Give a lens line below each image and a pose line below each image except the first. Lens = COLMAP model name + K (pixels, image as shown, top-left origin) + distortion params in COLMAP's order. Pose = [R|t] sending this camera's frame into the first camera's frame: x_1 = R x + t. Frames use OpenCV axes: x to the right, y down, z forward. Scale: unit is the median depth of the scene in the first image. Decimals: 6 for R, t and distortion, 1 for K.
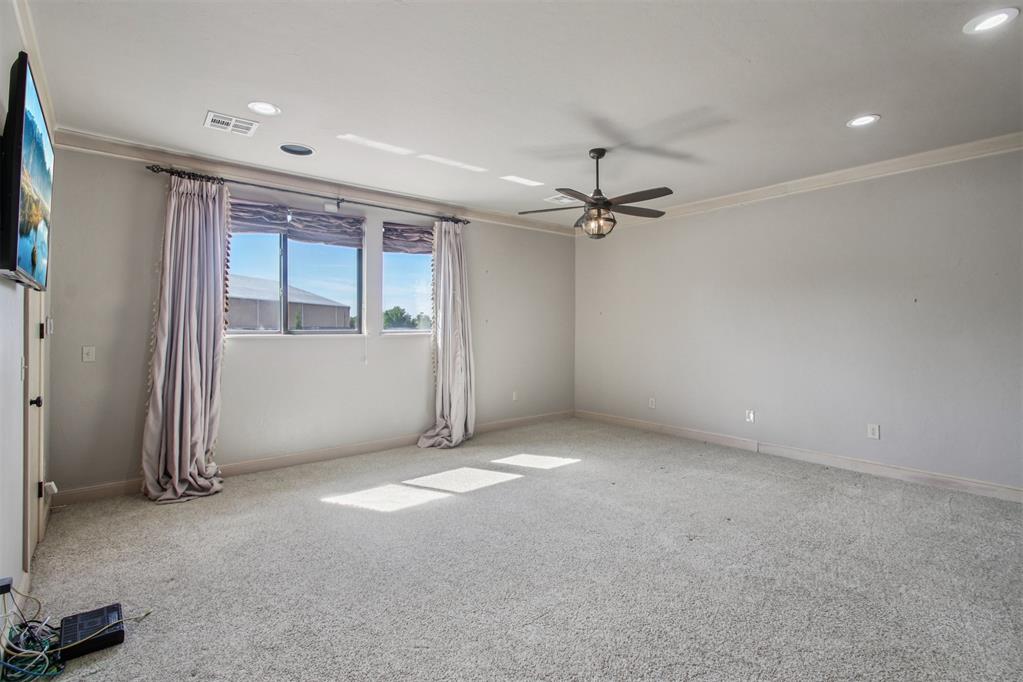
lens RADIAL K [[481.2, 0, 511.5], [0, 481.2, 326.7], [0, 0, 1]] dist [0.001100, 0.000287]
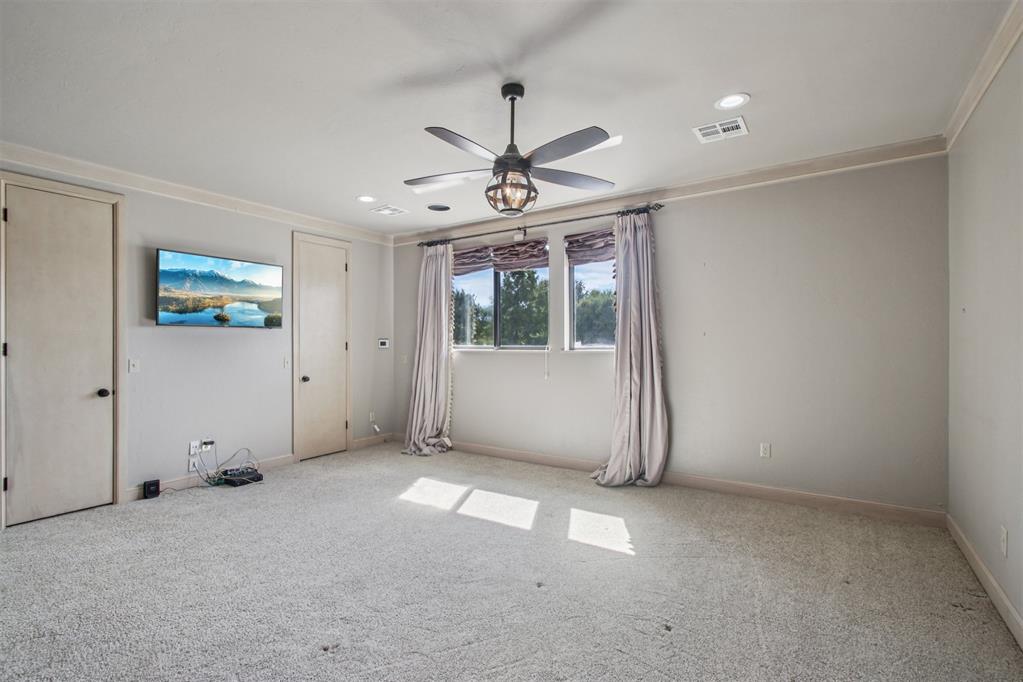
lens RADIAL K [[480.2, 0, 511.5], [0, 480.2, 341.0], [0, 0, 1]] dist [-0.001463, -0.000045]
pose [[0.279781, -0.005217, -0.960050, 0.787440], [0.004062, 0.999983, -0.004250, 0.000492], [0.960055, -0.002710, 0.279797, 0.754996]]
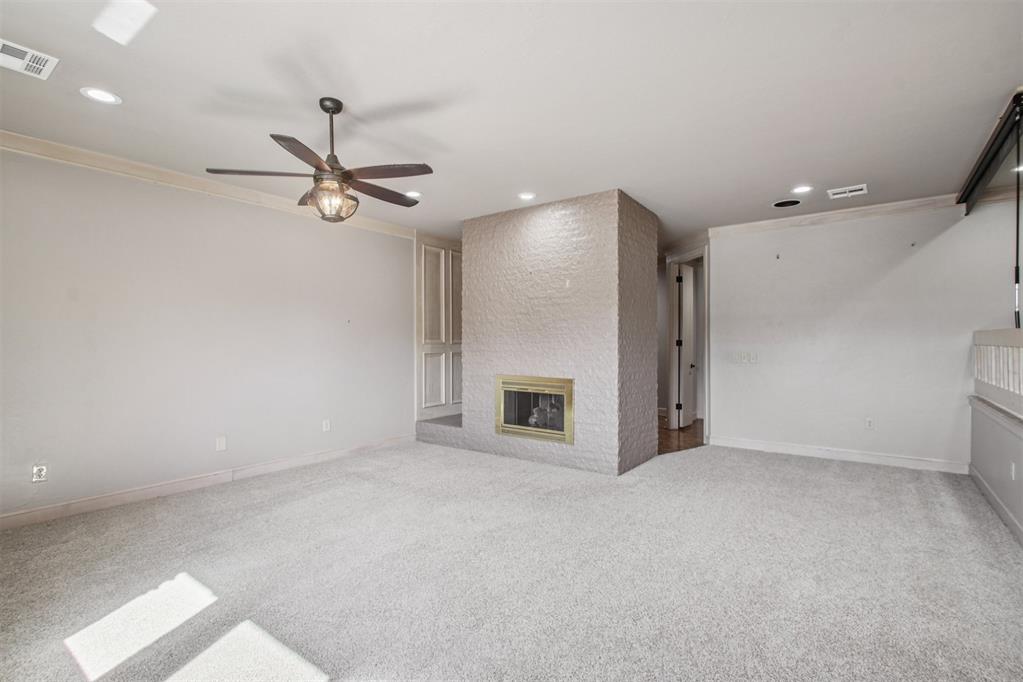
lens RADIAL K [[480.2, 0, 511.5], [0, 480.2, 341.0], [0, 0, 1]] dist [-0.001463, -0.000045]
pose [[-0.223007, 0.000357, 0.974817, -0.565547], [-0.000786, 1.000000, -0.000546, 0.002240], [-0.974817, -0.000888, -0.223006, 0.840241]]
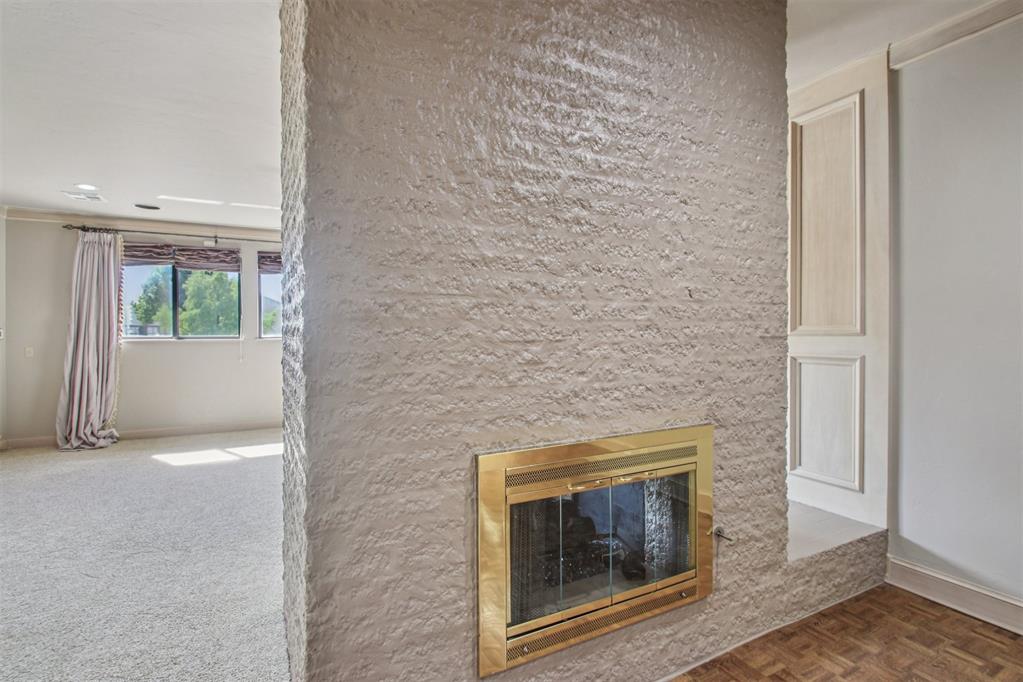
lens RADIAL K [[481.9, 0, 501.6], [0, 481.9, 335.2], [0, 0, 1]] dist [-0.001474, -0.000348]
pose [[0.971663, -0.003633, -0.236342, 0.811338], [0.004299, 0.999988, 0.002305, 0.006488], [0.236331, -0.003256, 0.971667, -0.111107]]
